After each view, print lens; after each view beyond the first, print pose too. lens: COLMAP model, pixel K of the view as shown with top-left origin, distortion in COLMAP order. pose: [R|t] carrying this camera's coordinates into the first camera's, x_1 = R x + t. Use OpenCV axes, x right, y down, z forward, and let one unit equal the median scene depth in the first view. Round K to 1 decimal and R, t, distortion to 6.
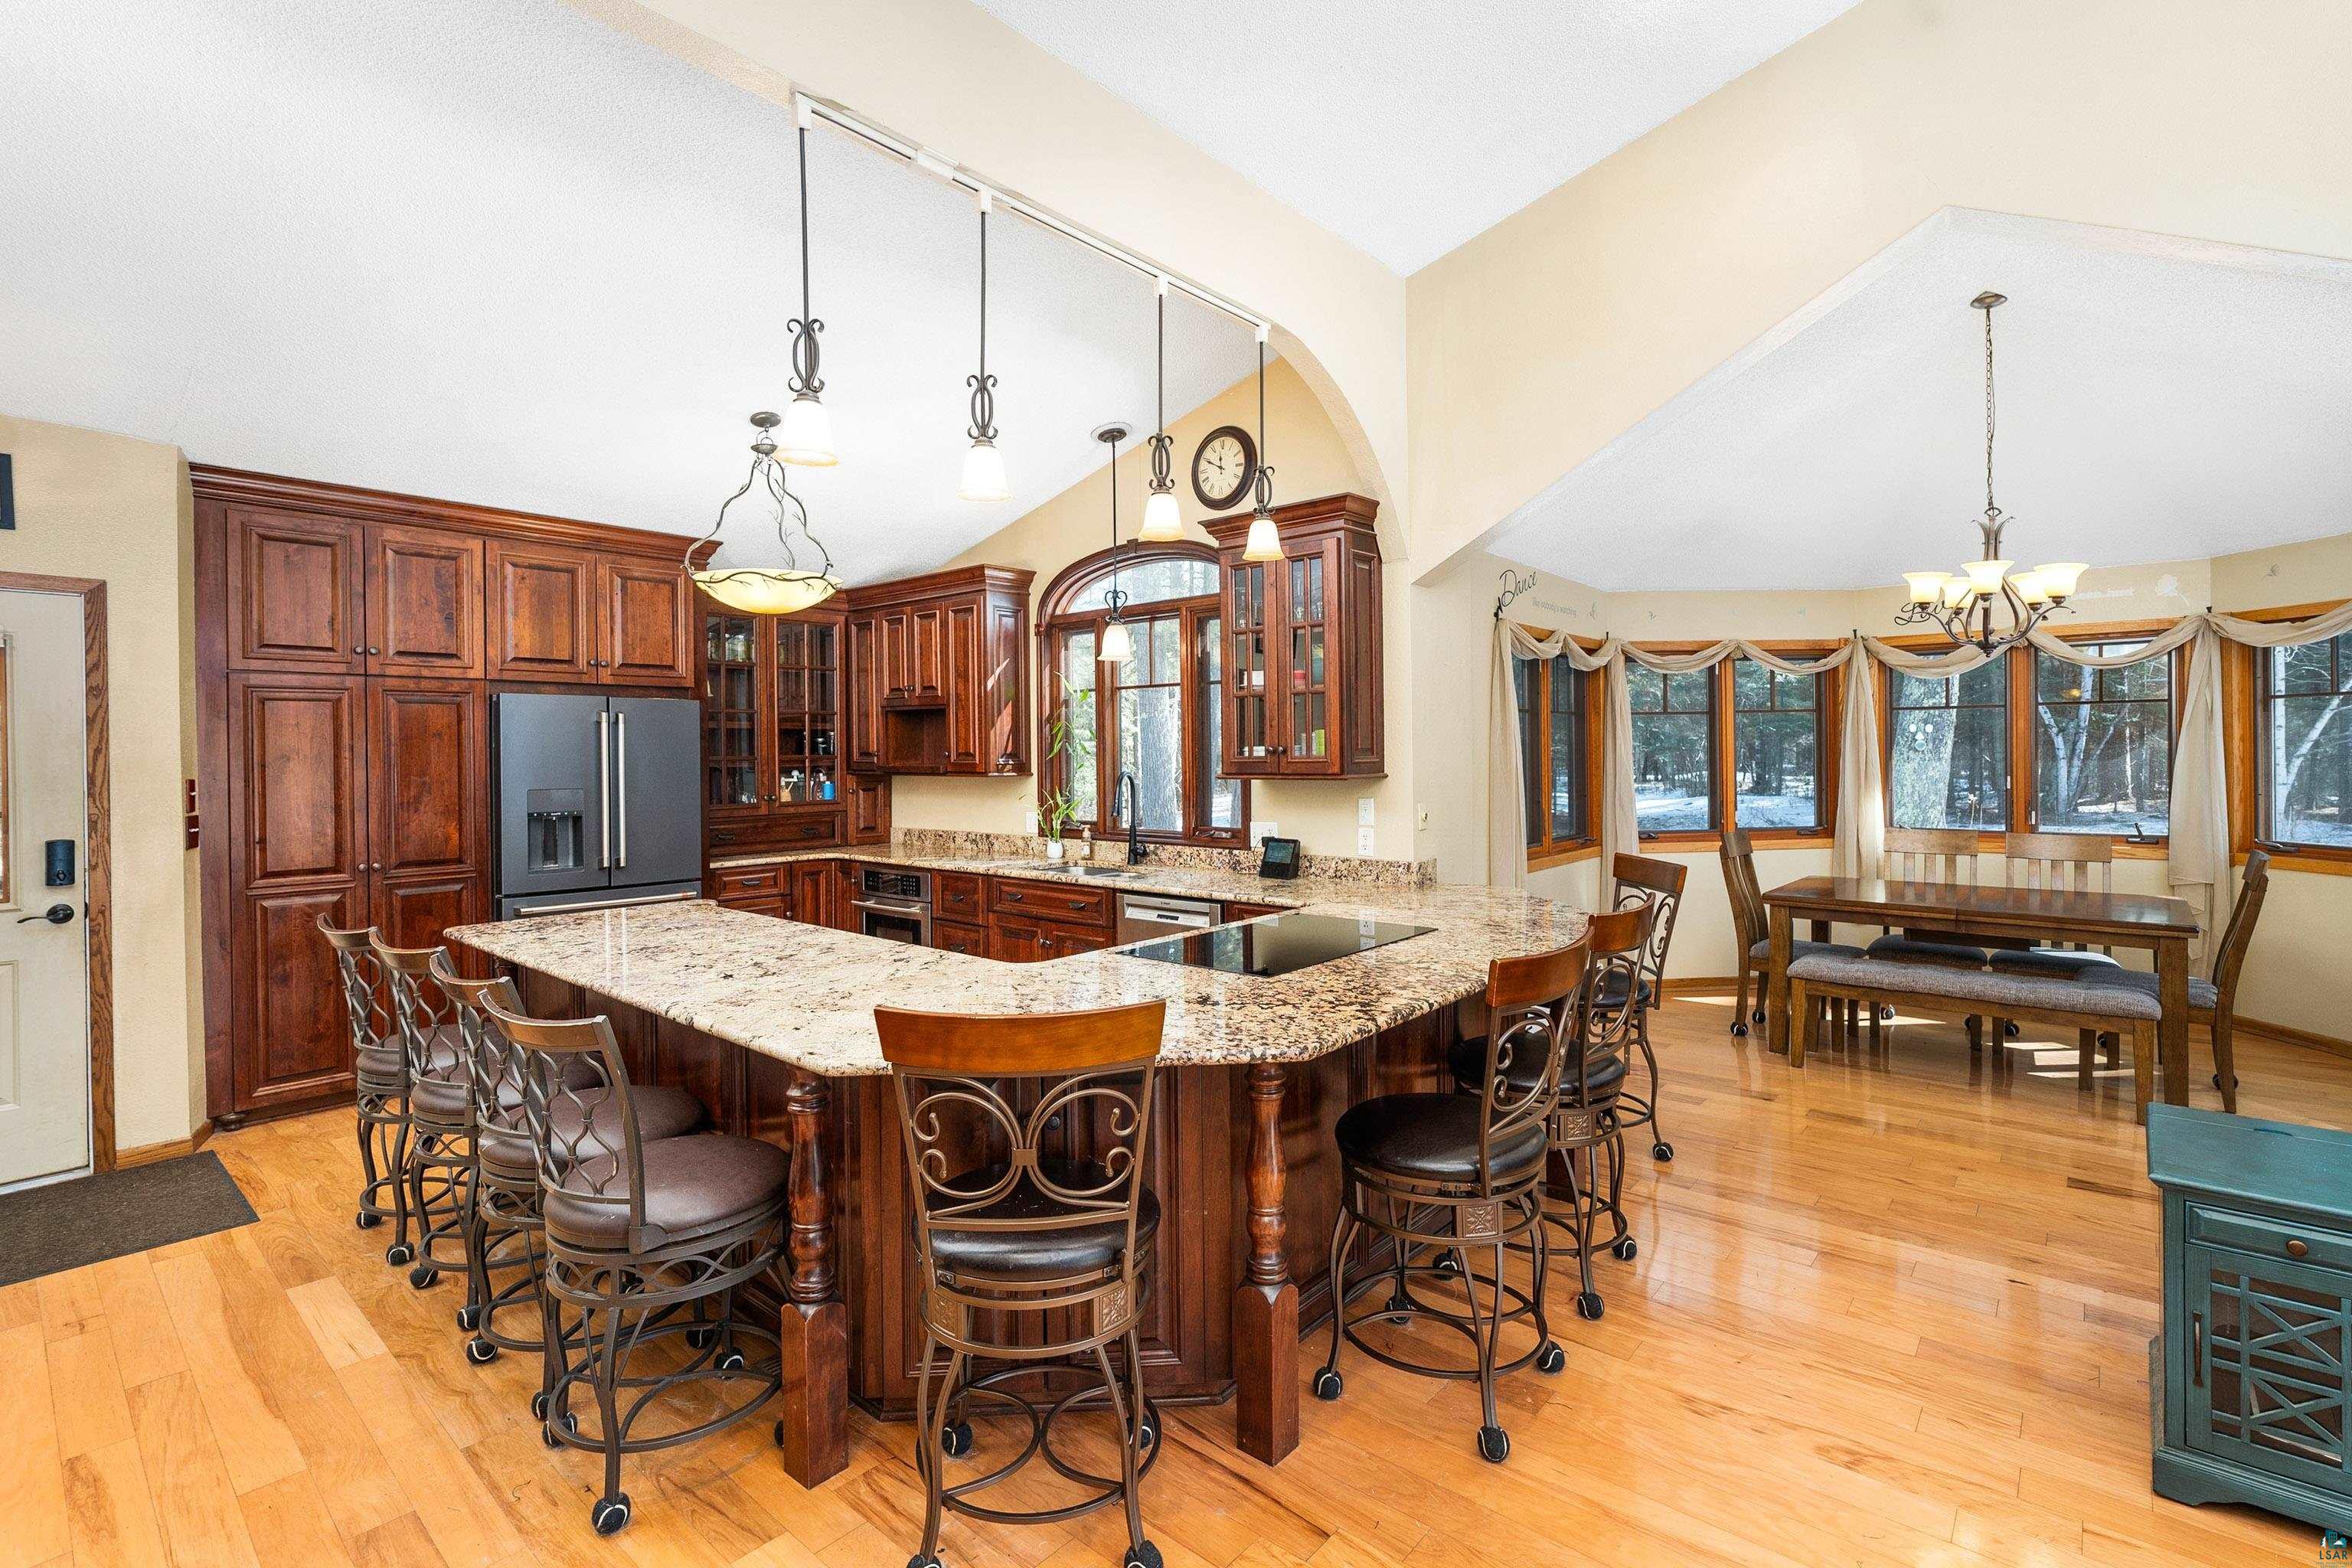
lens RADIAL K [[1073.7, 0, 1172.3], [0, 1073.7, 751.7], [0, 0, 1]] dist [-0.001029, 0.000062]
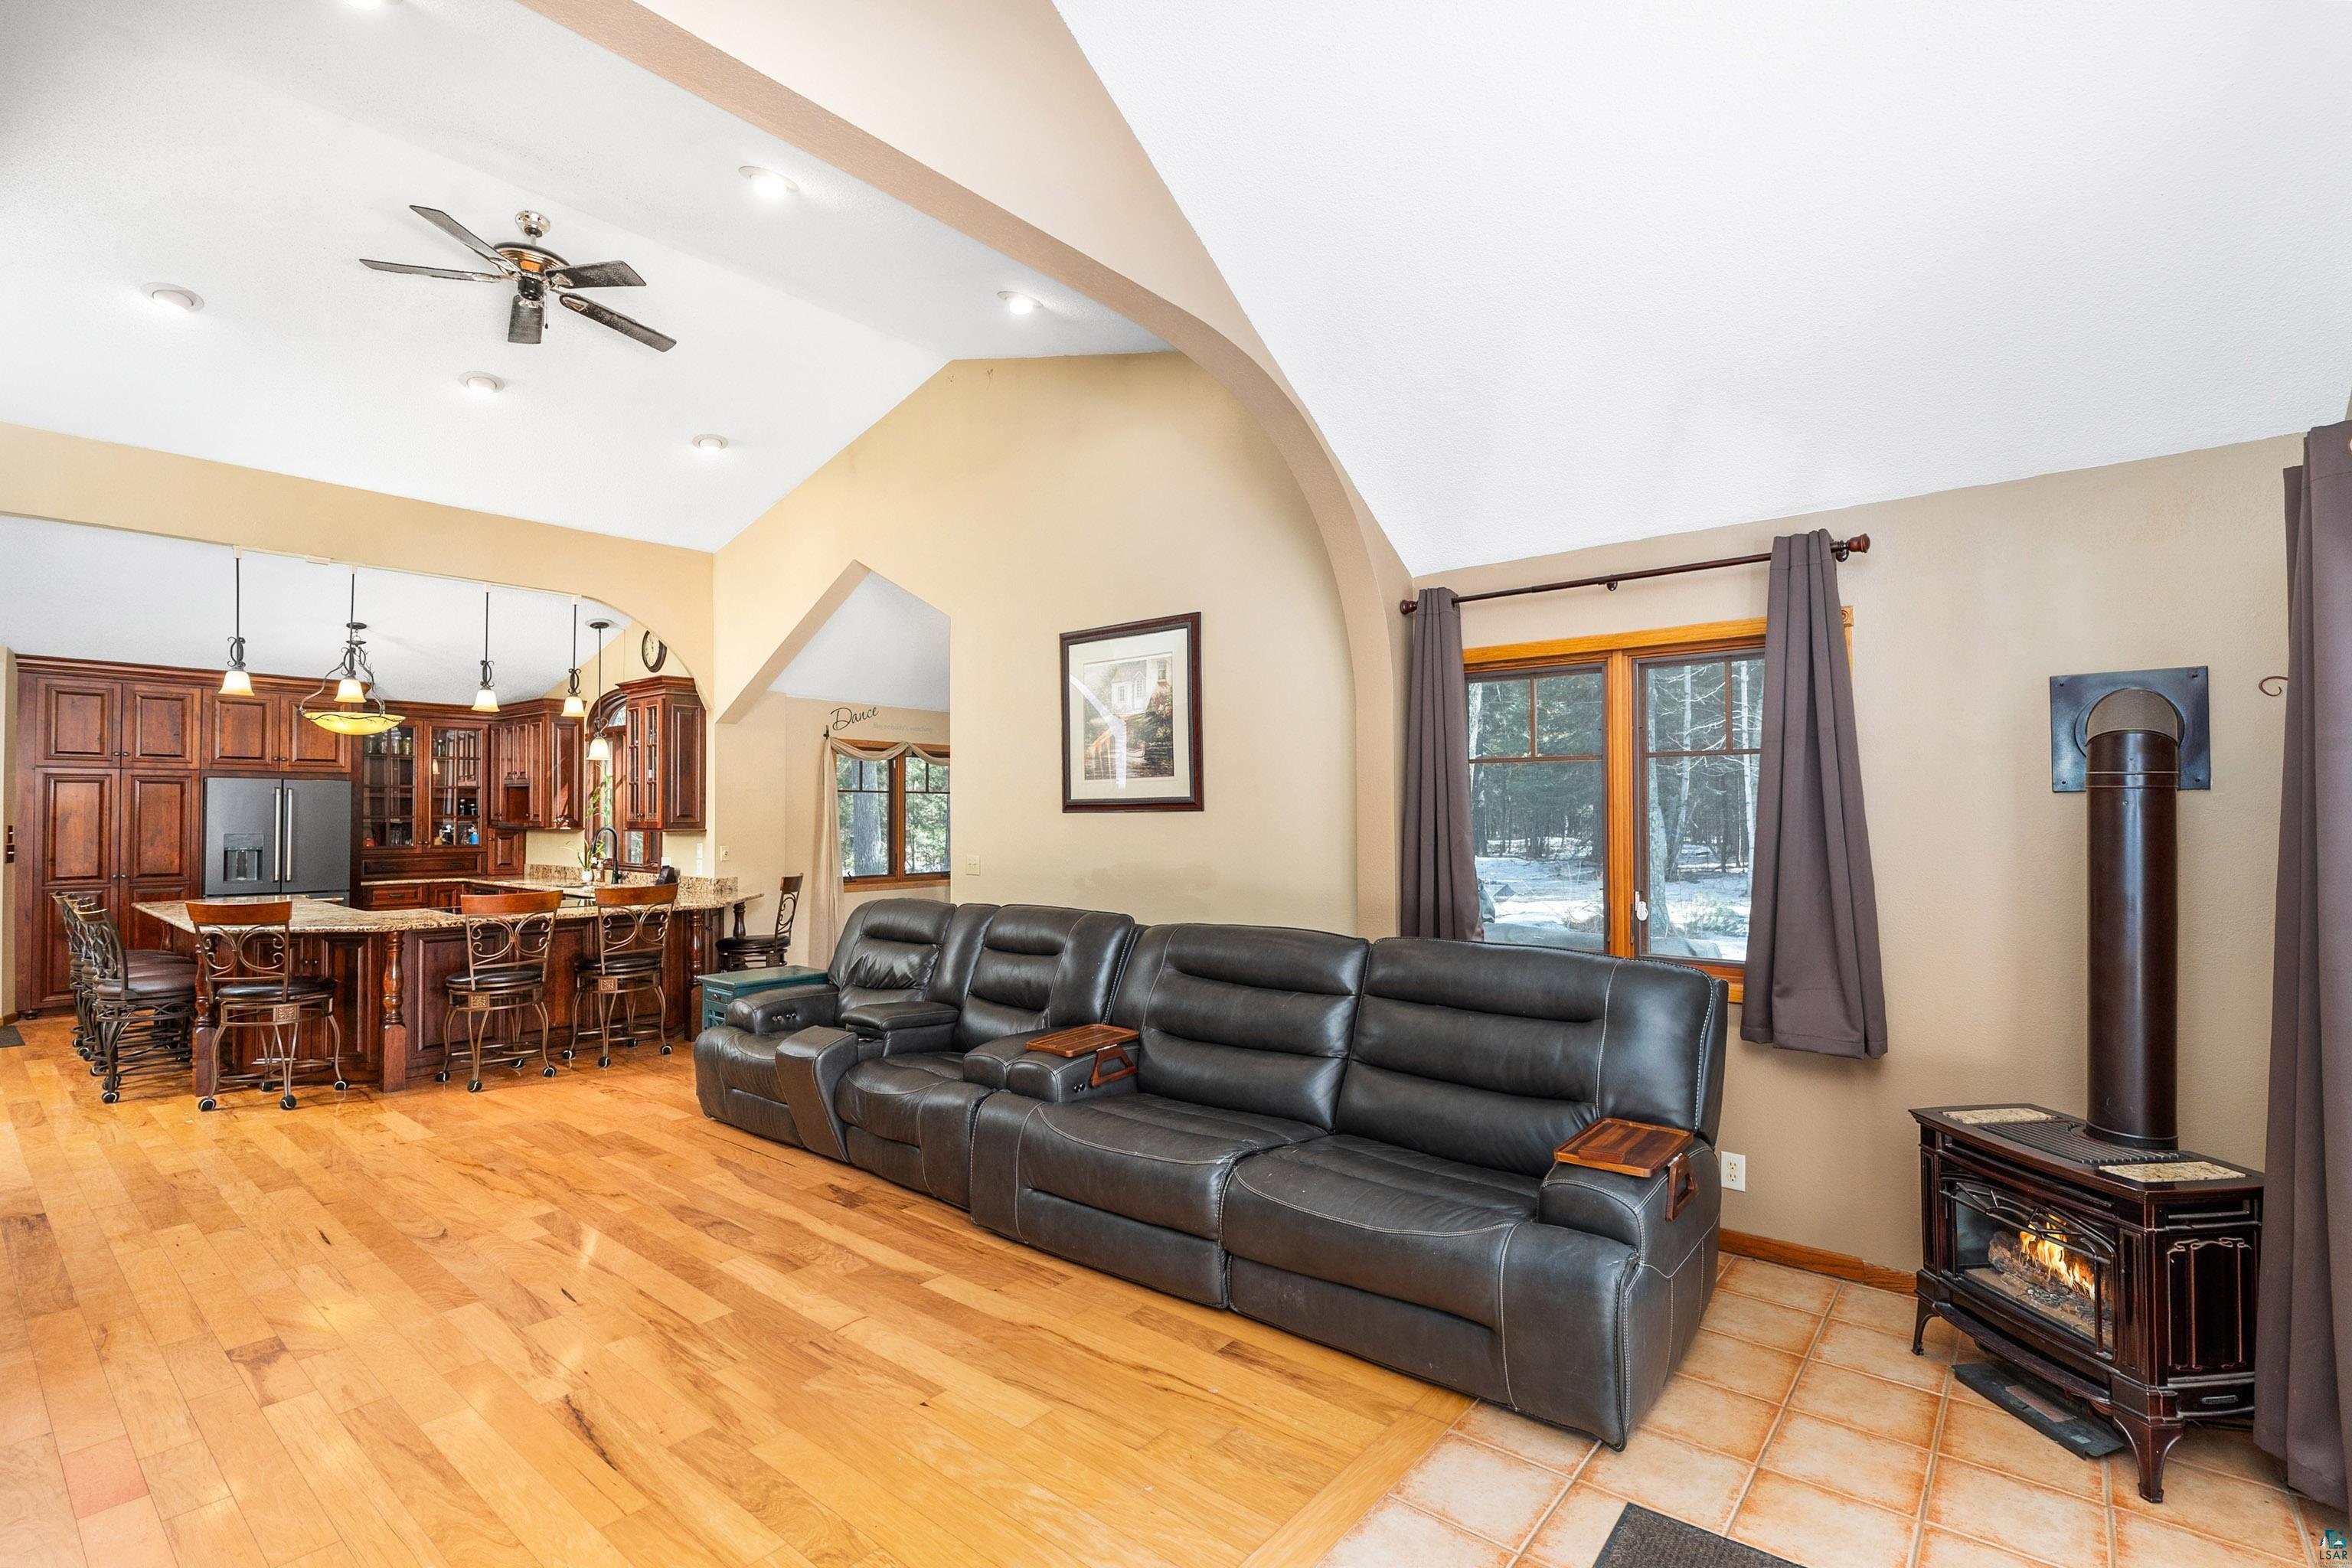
lens RADIAL K [[1069.6, 0, 1177.9], [0, 1069.6, 792.2], [0, 0, 1]] dist [-0.001259, -0.000446]
pose [[0.999657, 0.010606, 0.023938, 0.833199], [-0.010117, 0.999740, -0.020450, -0.011085], [-0.024149, 0.020201, 0.999504, -0.702891]]
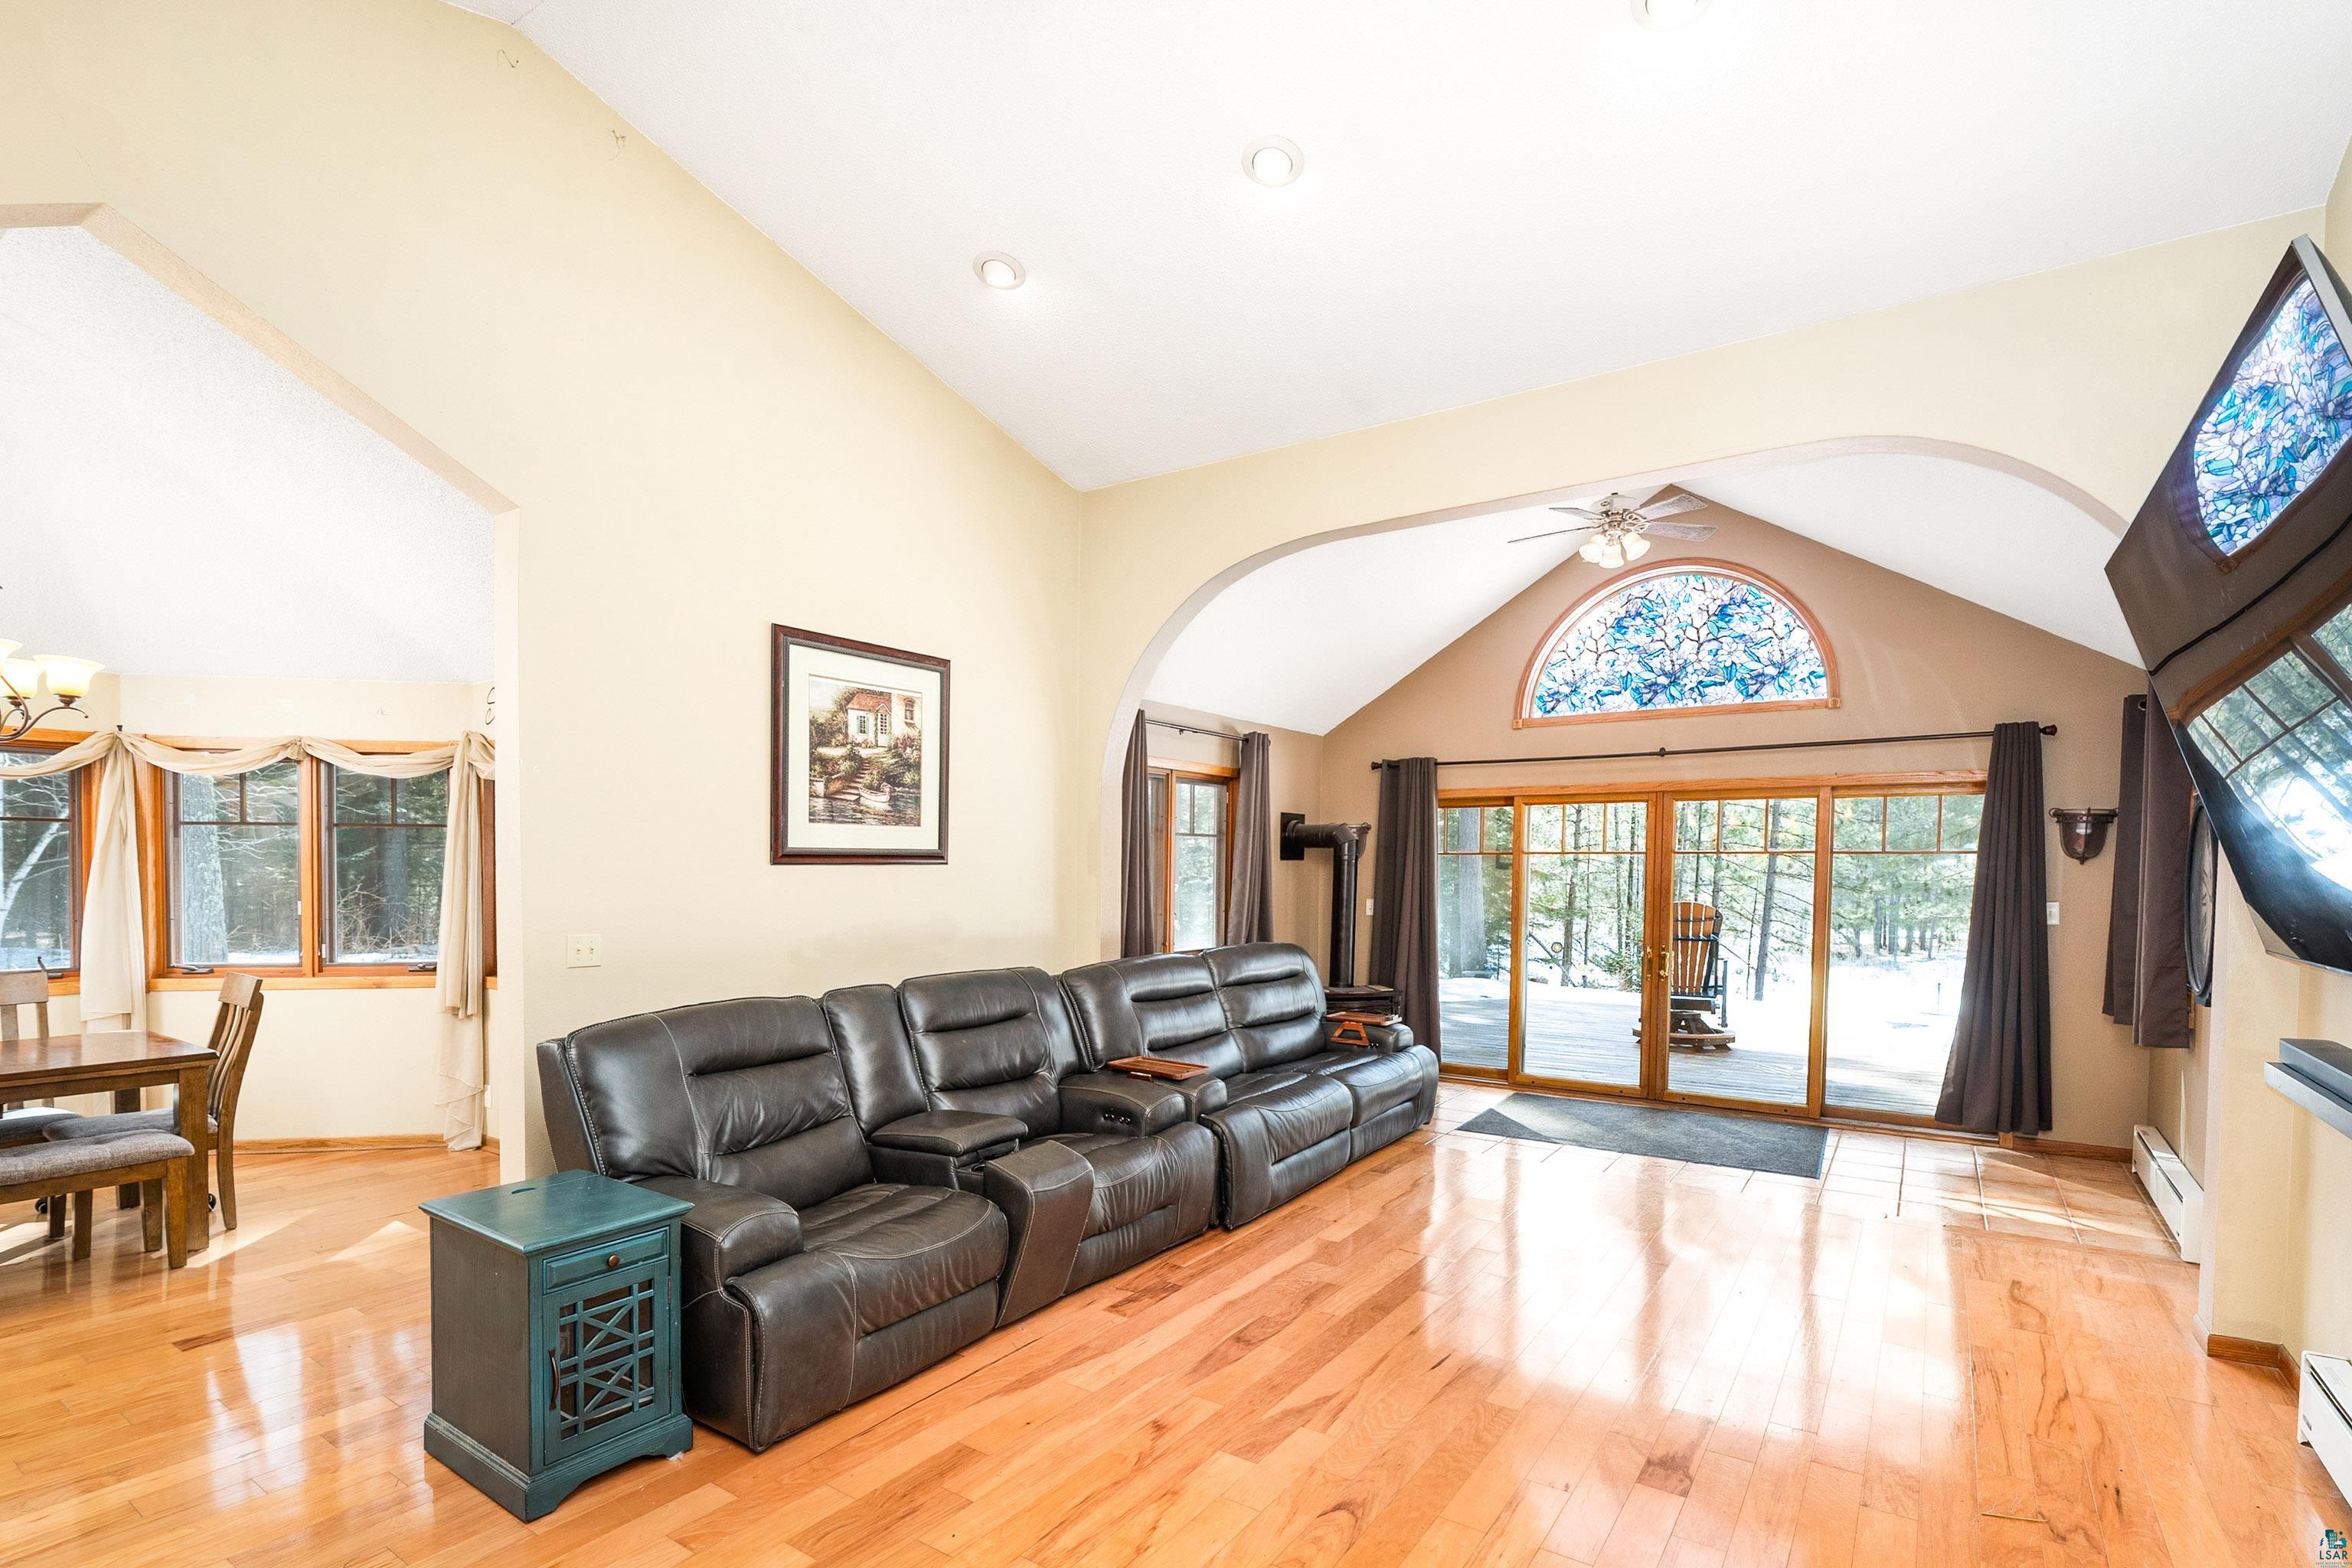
lens RADIAL K [[1111.1, 0, 1173.8], [0, 1111.1, 909.1], [0, 0, 1]] dist [-0.008079, -0.000572]
pose [[-0.110959, -0.026990, 0.993458, -0.131499], [-0.003481, 0.999636, 0.026769, -0.001223], [-0.993819, -0.000488, -0.111013, 0.176854]]
